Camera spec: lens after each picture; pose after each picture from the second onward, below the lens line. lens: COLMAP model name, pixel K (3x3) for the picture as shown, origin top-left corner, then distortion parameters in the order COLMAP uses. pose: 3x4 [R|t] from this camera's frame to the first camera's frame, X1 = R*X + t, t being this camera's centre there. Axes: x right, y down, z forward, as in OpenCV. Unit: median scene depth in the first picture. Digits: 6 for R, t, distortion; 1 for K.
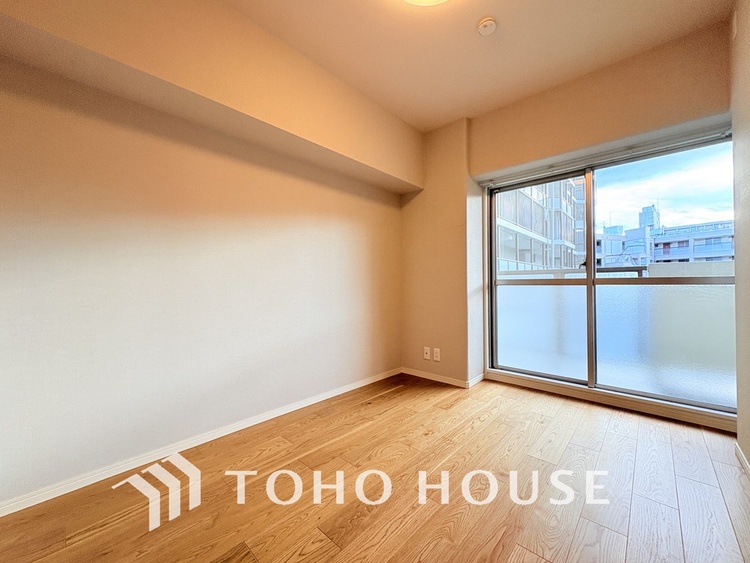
lens RADIAL K [[298.6, 0, 373.3], [0, 298.6, 277.7], [0, 0, 1]] dist [0.003046, -0.000047]
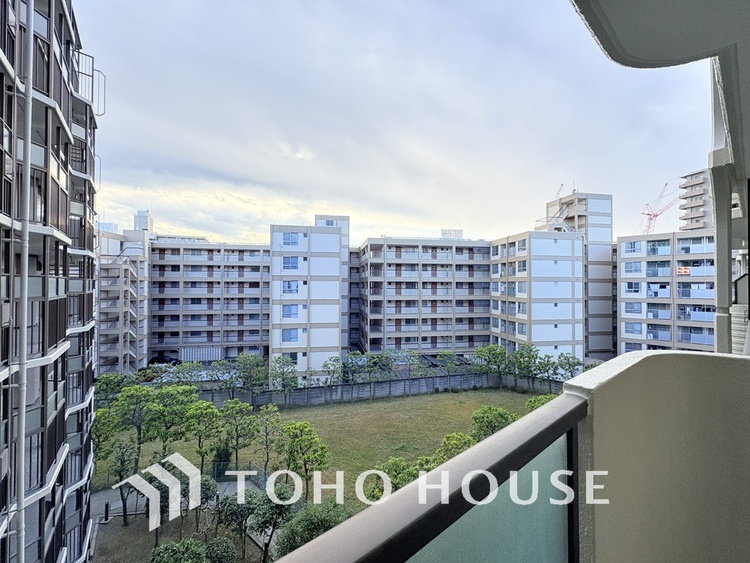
lens RADIAL K [[298.6, 0, 373.6], [0, 298.6, 279.5], [0, 0, 1]] dist [0.003046, -0.000047]
pose [[0.163568, 0.027068, 0.986161, 0.221269], [-0.033556, 0.999198, -0.021861, -0.043754], [-0.985961, -0.029516, 0.164345, 0.370889]]
